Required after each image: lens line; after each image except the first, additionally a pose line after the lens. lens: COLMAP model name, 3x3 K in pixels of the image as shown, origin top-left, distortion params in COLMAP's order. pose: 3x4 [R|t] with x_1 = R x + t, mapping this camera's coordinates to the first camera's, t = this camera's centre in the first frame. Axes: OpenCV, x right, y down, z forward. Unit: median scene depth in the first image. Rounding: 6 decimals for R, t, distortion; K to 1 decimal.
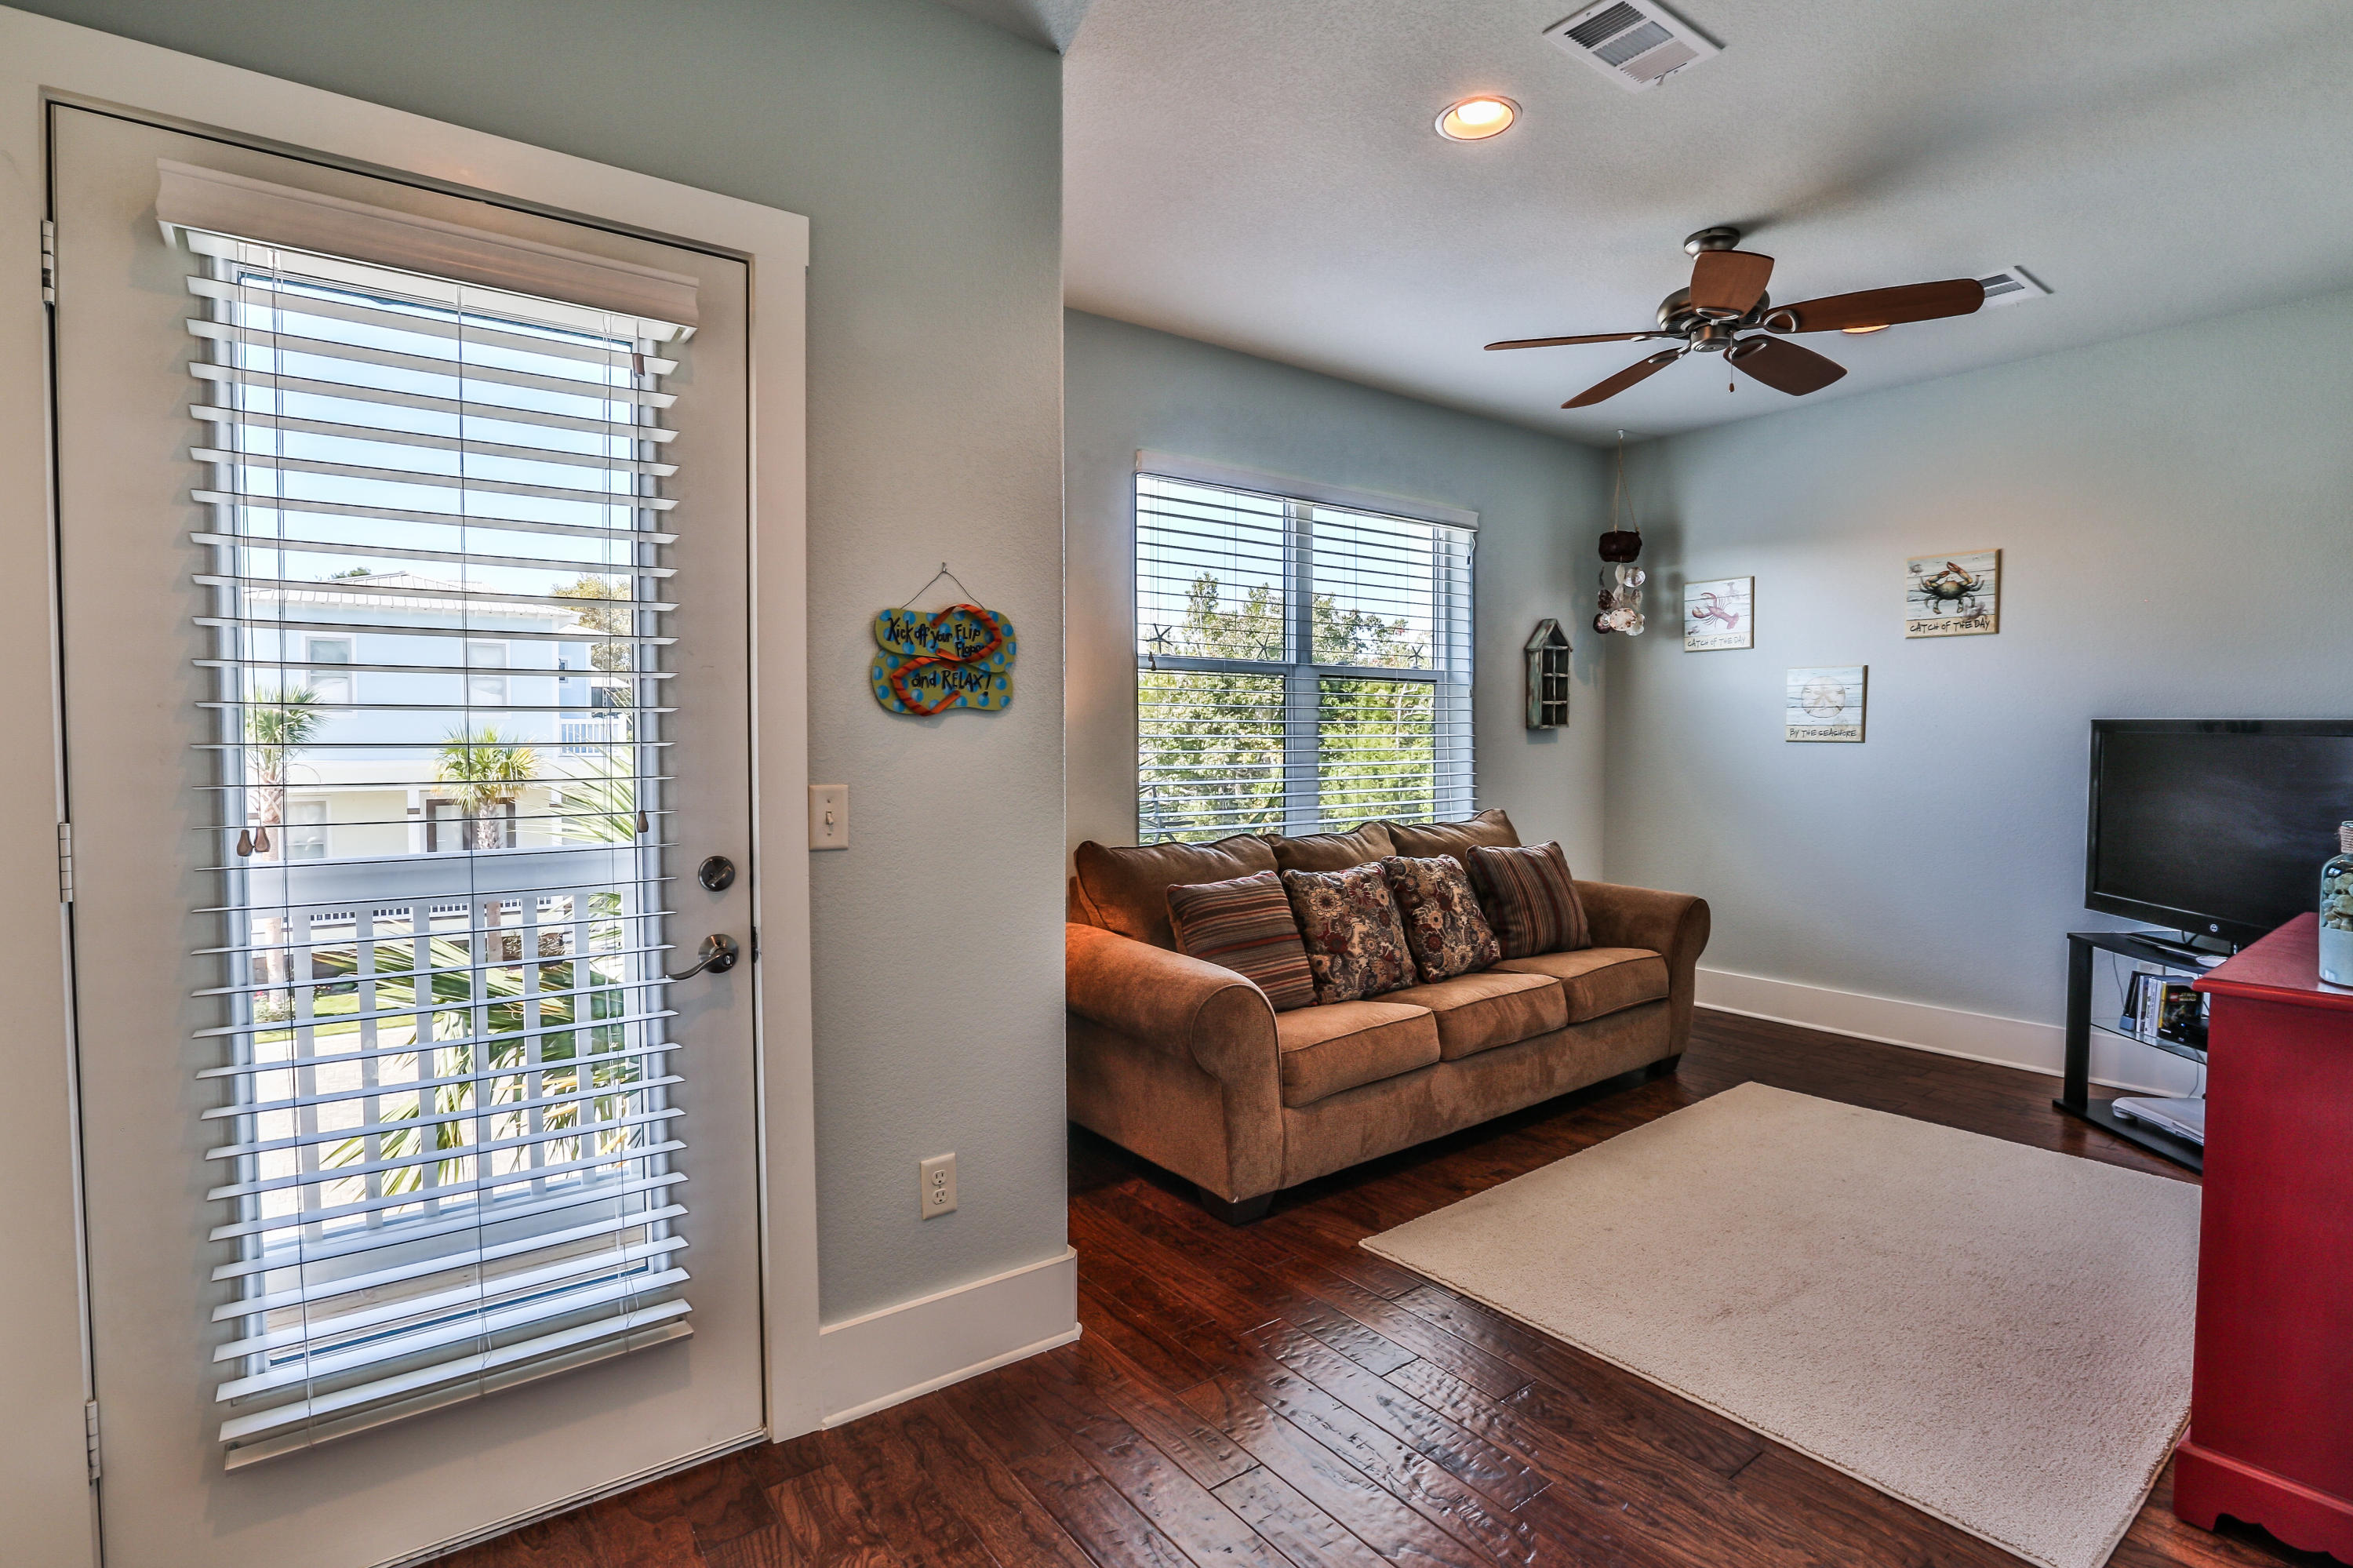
lens RADIAL K [[1147.4, 0, 1147.7], [0, 1147.4, 778.5], [0, 0, 1]] dist [-0.062652, 0.024027]
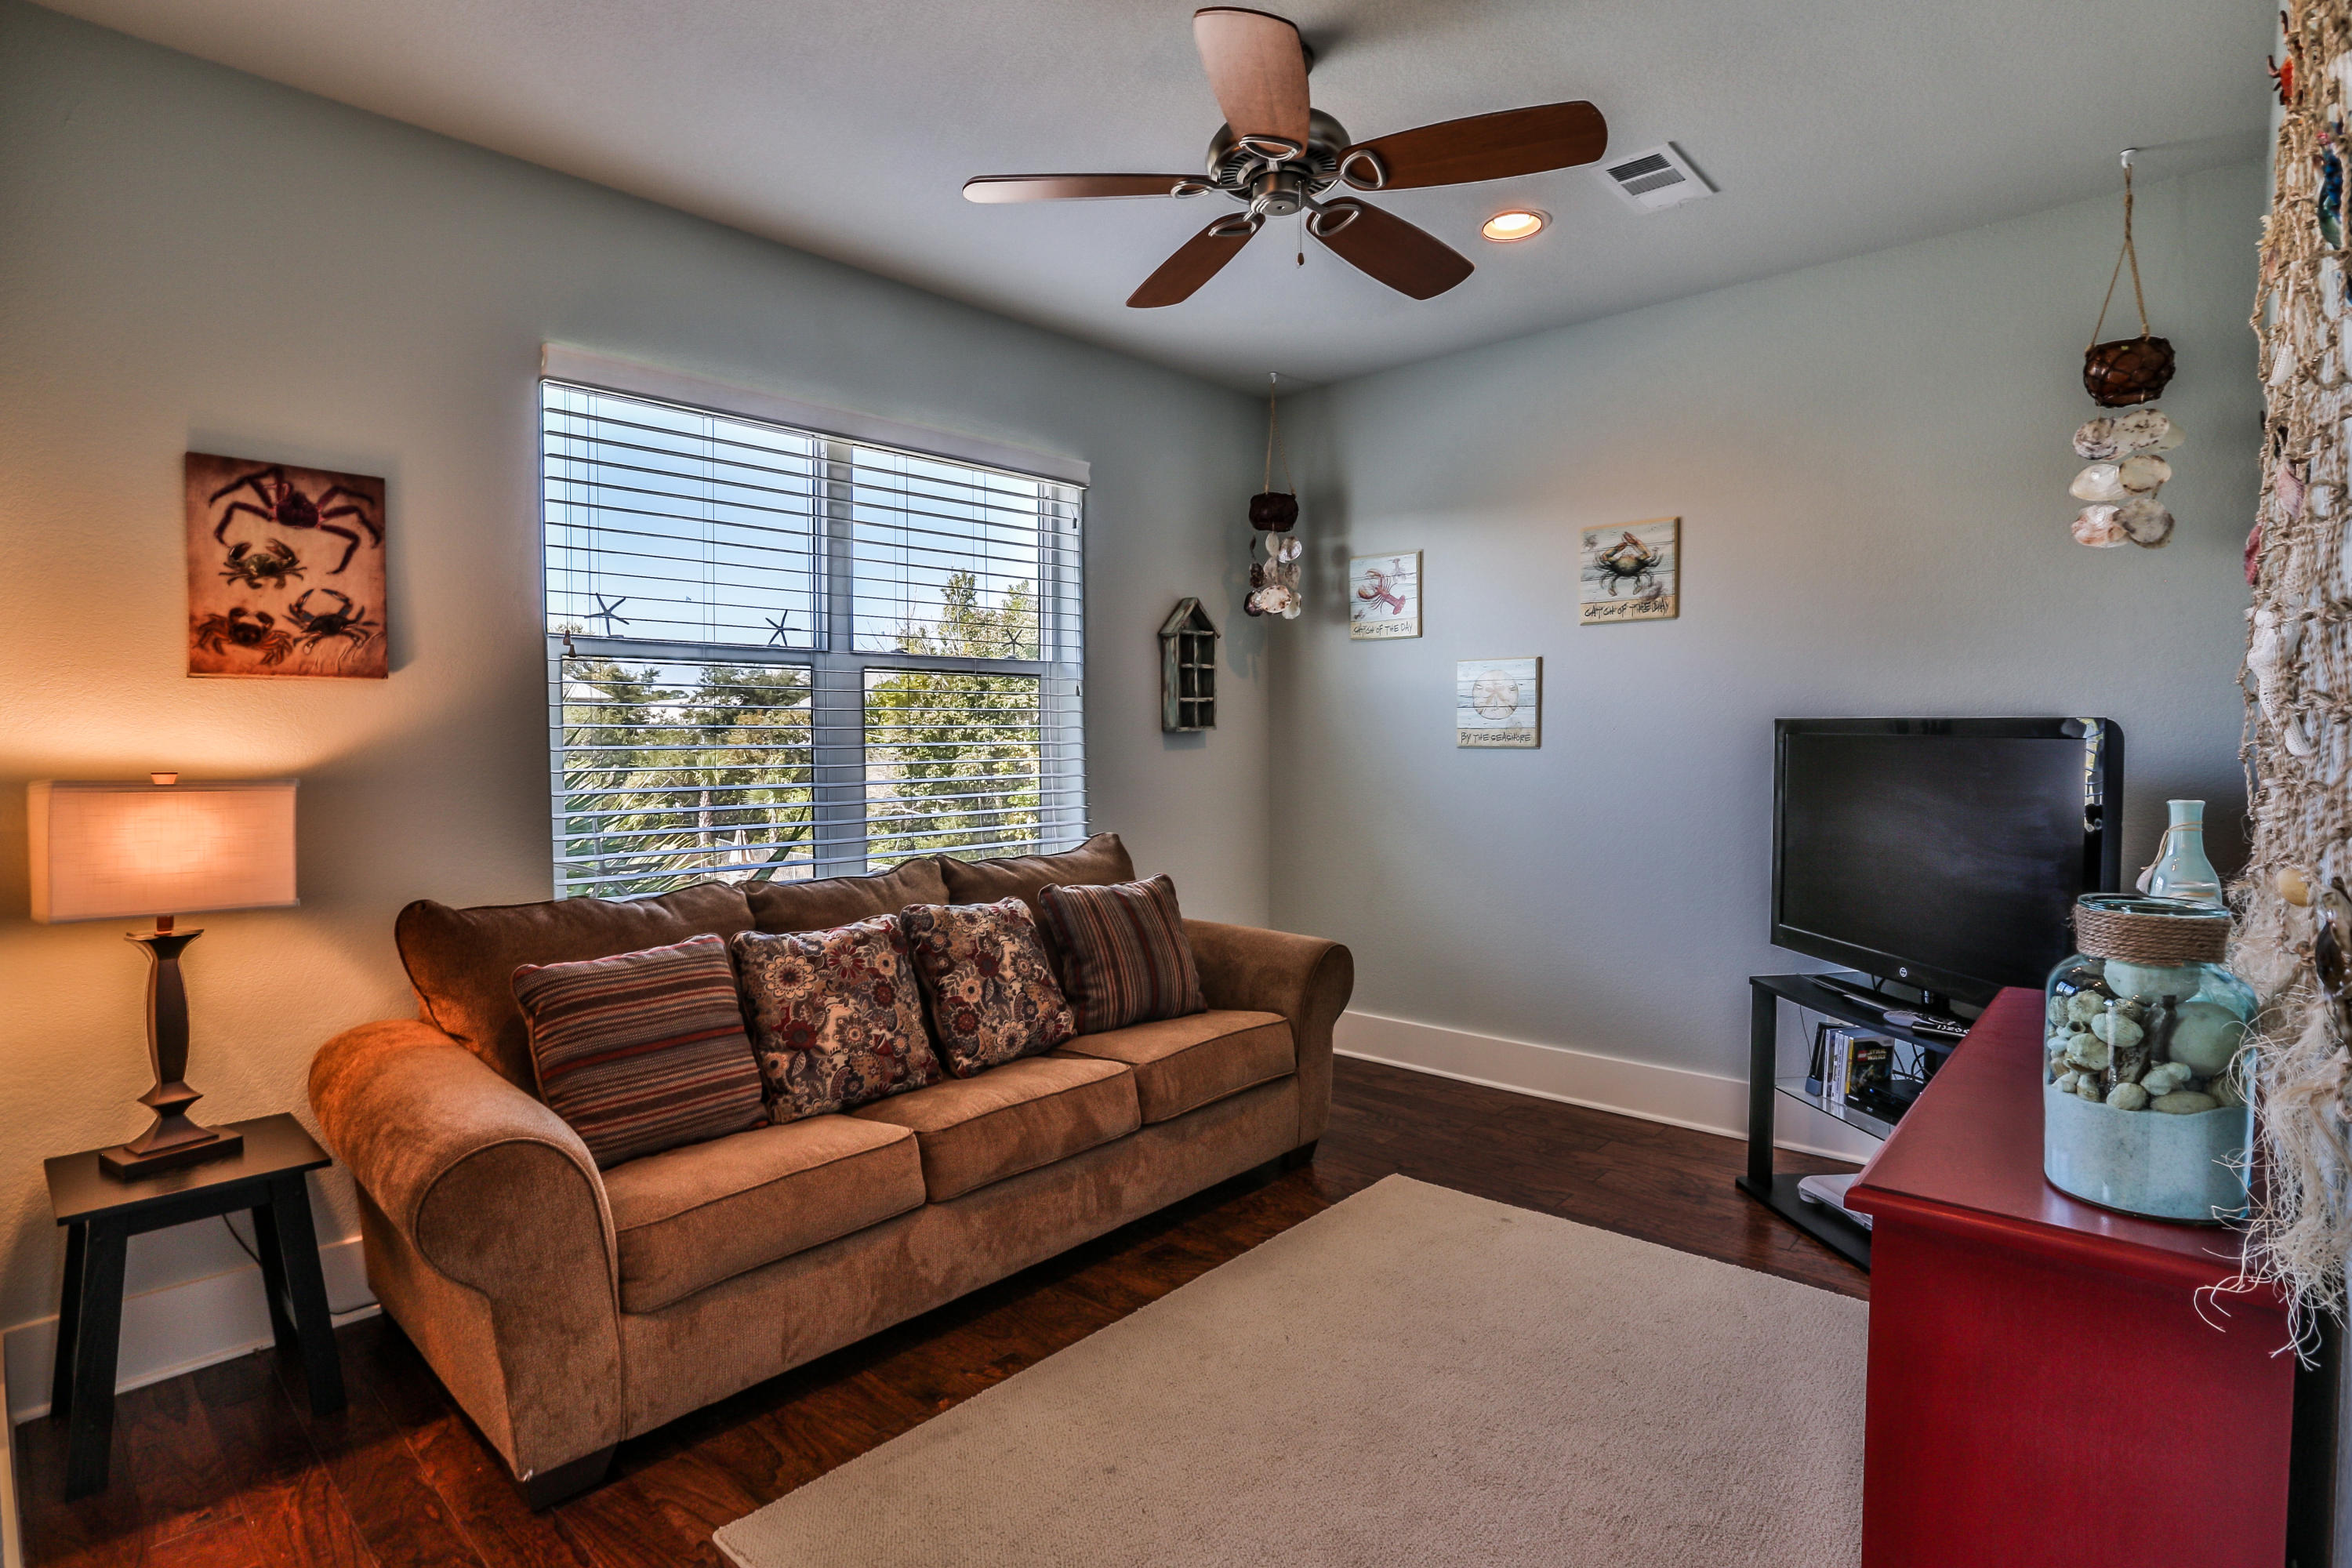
lens RADIAL K [[1144.1, 0, 1195.8], [0, 1144.1, 780.1], [0, 0, 1]] dist [-0.033034, 0.000888]
pose [[0.980746, -0.009910, 0.195035, 0.256271], [0.011246, 0.999920, -0.005743, -0.007056], [-0.194962, 0.007826, 0.980780, 0.247817]]
